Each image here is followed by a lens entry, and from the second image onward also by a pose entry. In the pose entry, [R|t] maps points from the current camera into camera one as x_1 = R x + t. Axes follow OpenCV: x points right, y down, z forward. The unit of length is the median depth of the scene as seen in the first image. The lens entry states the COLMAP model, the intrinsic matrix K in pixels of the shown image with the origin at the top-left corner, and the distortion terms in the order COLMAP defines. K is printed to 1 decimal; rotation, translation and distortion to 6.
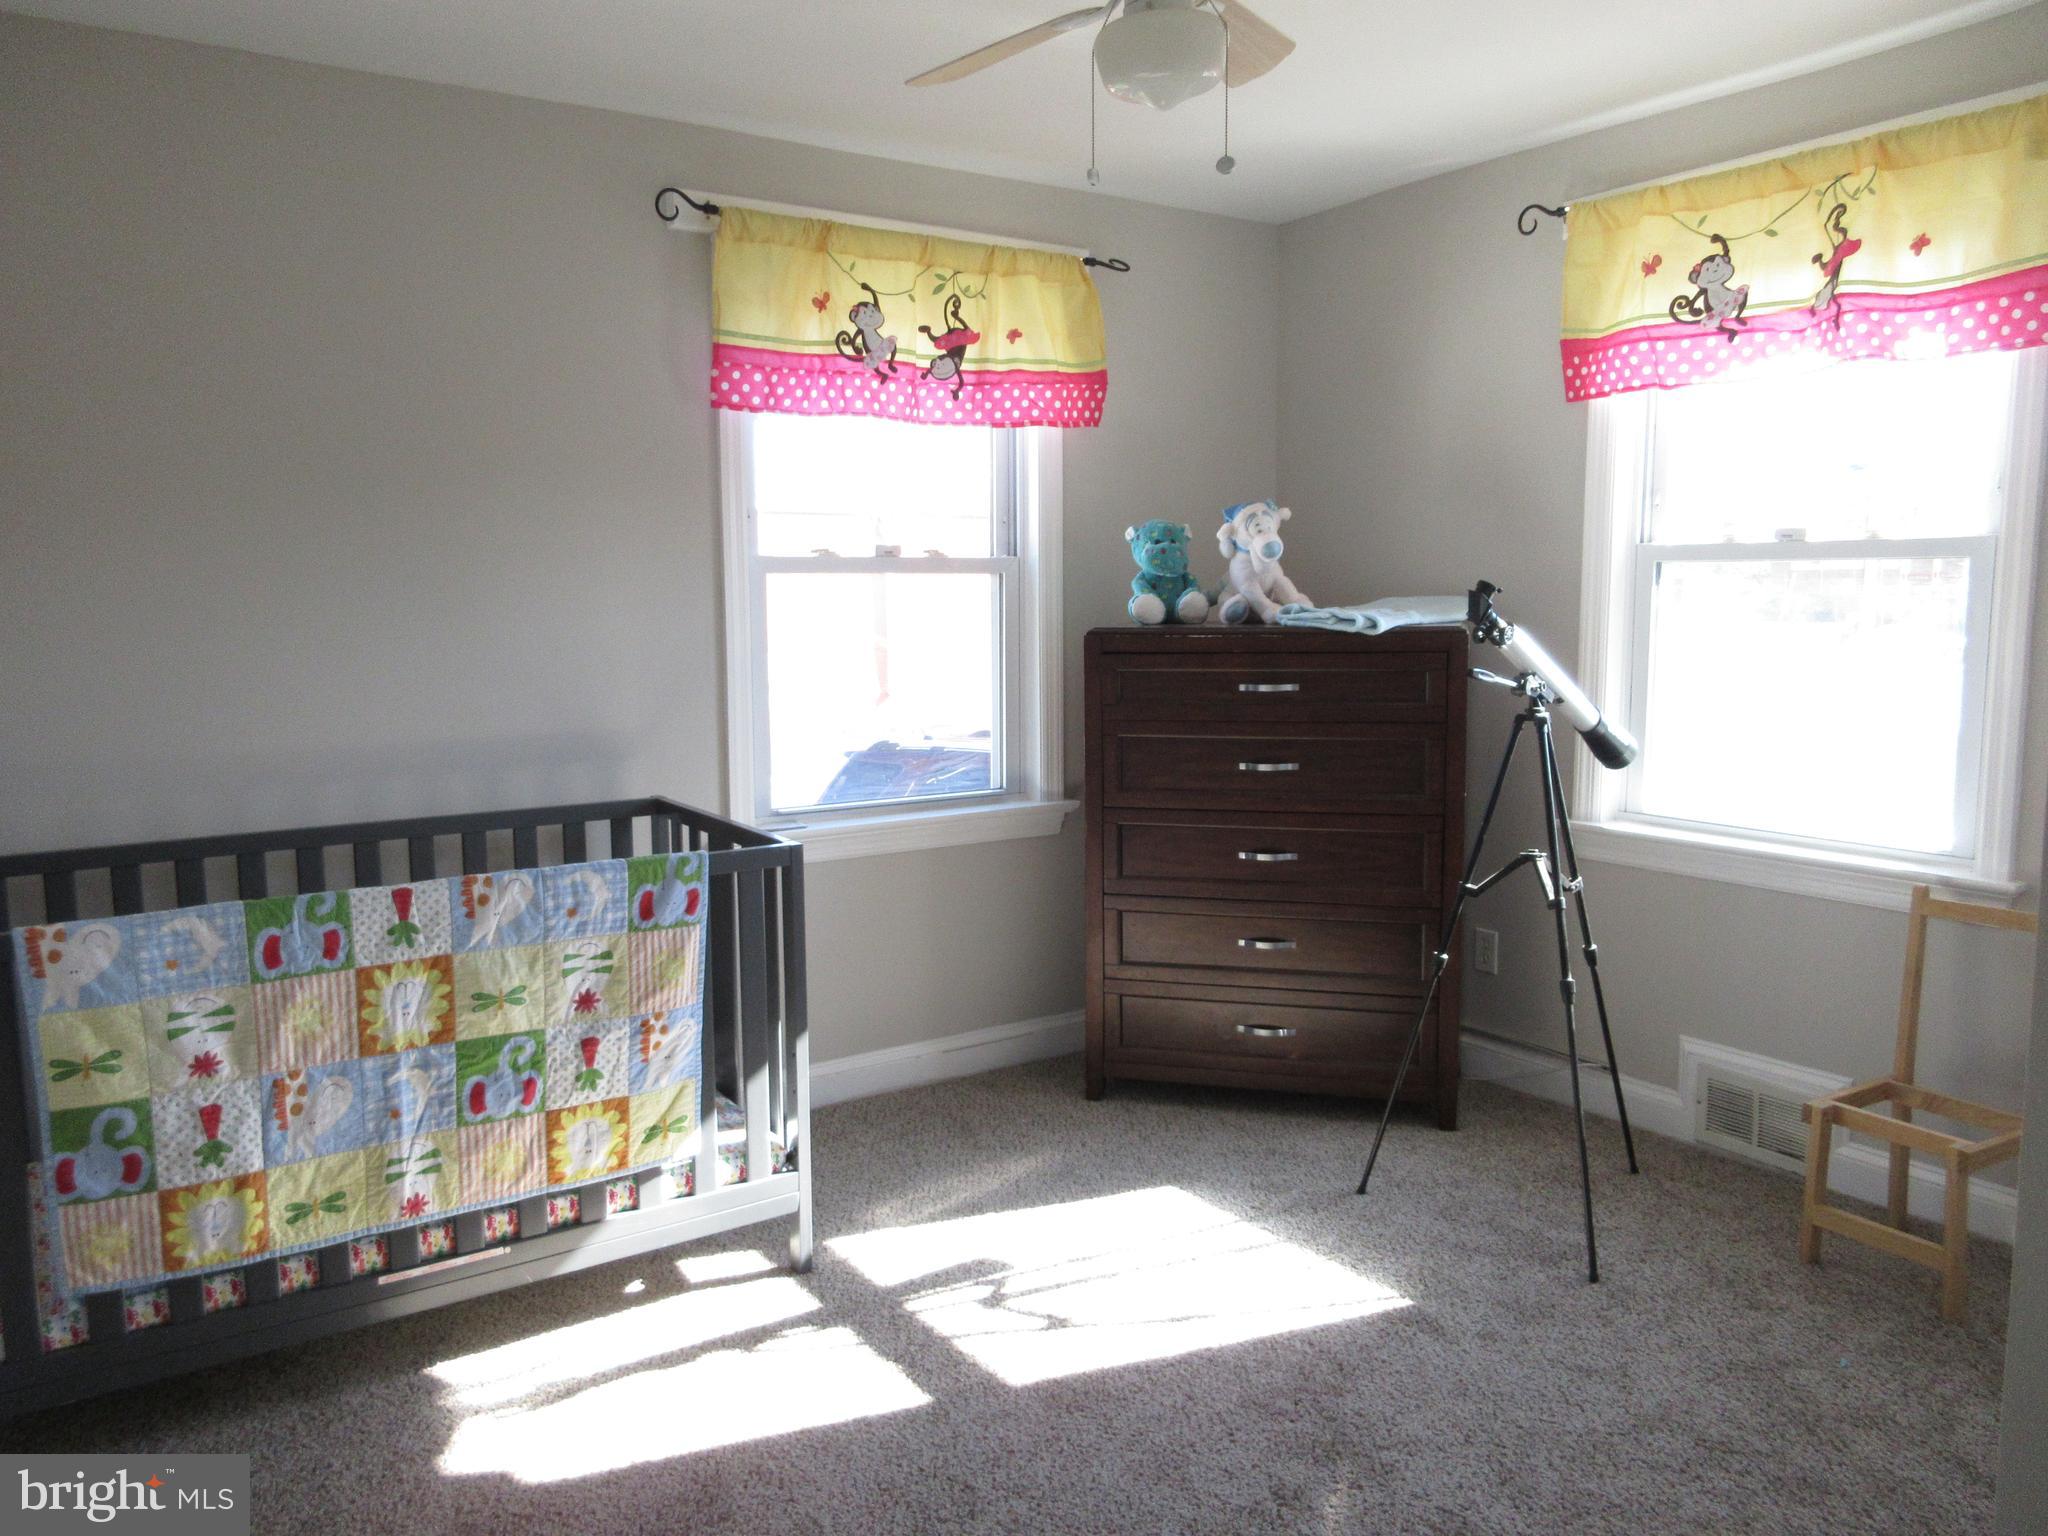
lens RADIAL K [[1520.3, 0, 1020.6], [0, 1520.3, 768.4], [0, 0, 1]] dist [-0.004108, 0.006926]
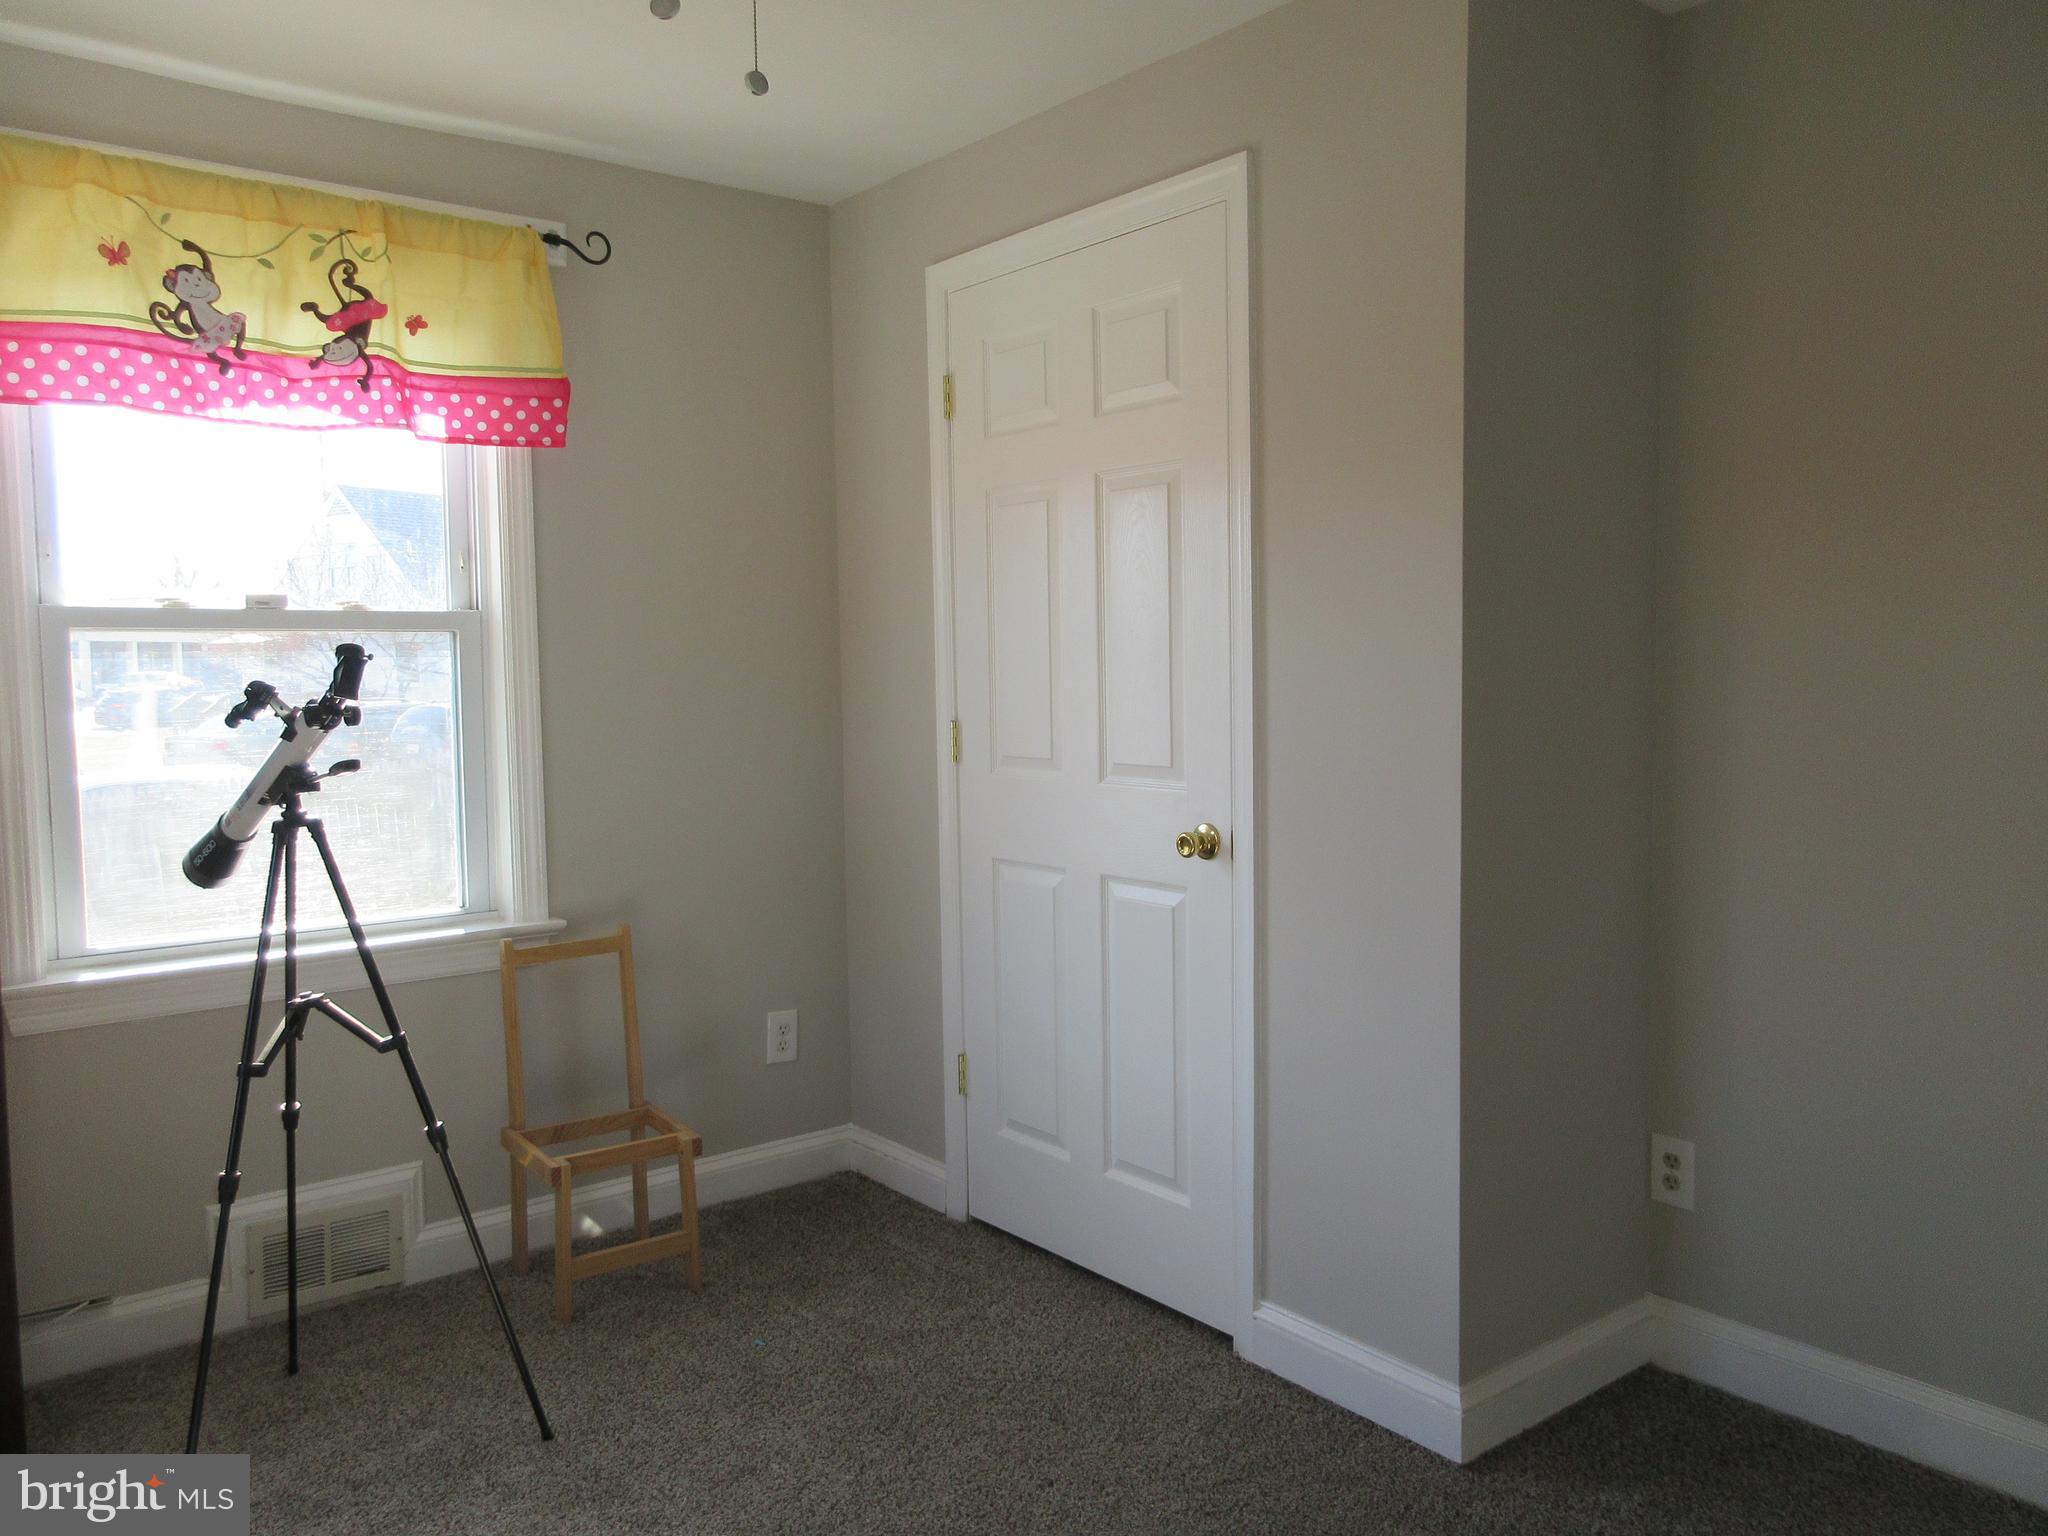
lens RADIAL K [[1520.3, 0, 1021.3], [0, 1520.3, 765.8], [0, 0, 1]] dist [-0.004108, 0.006926]
pose [[-0.081960, -0.063614, 0.994603, -0.438327], [0.128985, 0.988891, 0.073877, -0.068843], [-0.988254, 0.134344, -0.072844, 0.655460]]
